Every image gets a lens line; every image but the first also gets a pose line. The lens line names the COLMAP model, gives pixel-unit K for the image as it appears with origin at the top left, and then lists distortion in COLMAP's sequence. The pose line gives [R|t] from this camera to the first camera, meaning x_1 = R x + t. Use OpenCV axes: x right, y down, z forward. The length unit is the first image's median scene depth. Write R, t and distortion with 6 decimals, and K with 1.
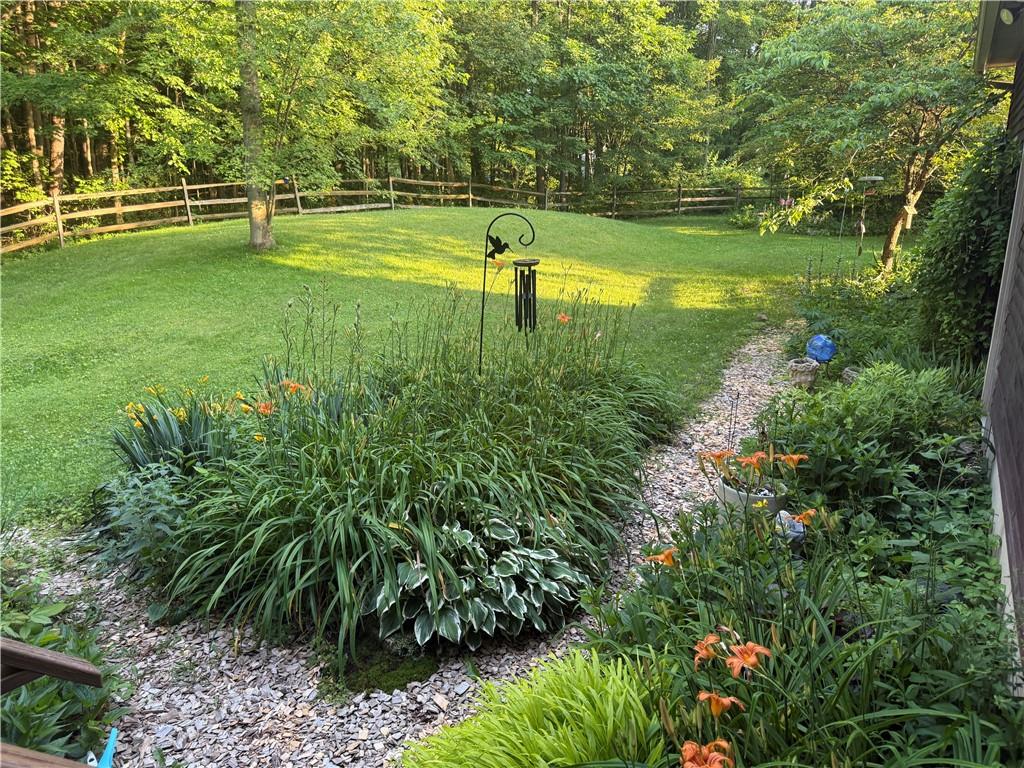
lens RADIAL K [[727.6, 0, 513.6], [0, 727.6, 384.2], [0, 0, 1]] dist [0.007853, -0.003232]
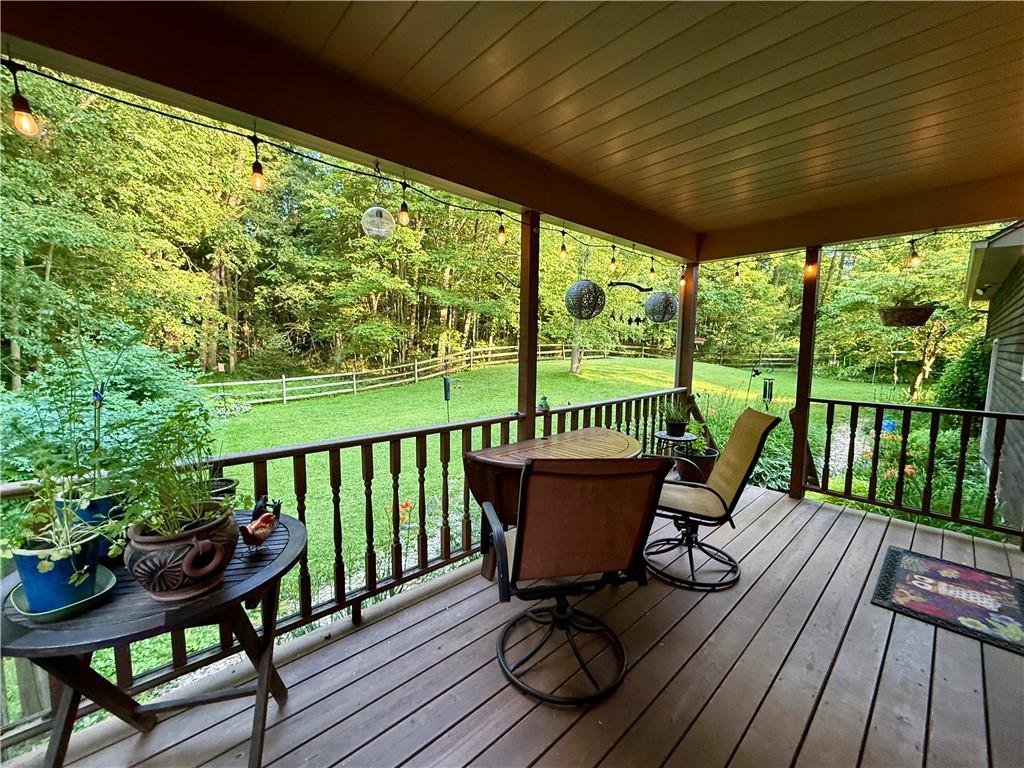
lens RADIAL K [[406.7, 0, 508.9], [0, 406.7, 384.7], [0, 0, 1]] dist [0.001696, 0.000268]
pose [[0.956159, 0.050305, -0.288496, -0.209243], [-0.098996, 0.982664, -0.156755, 0.085506], [0.275609, 0.178443, 0.944562, -0.332039]]
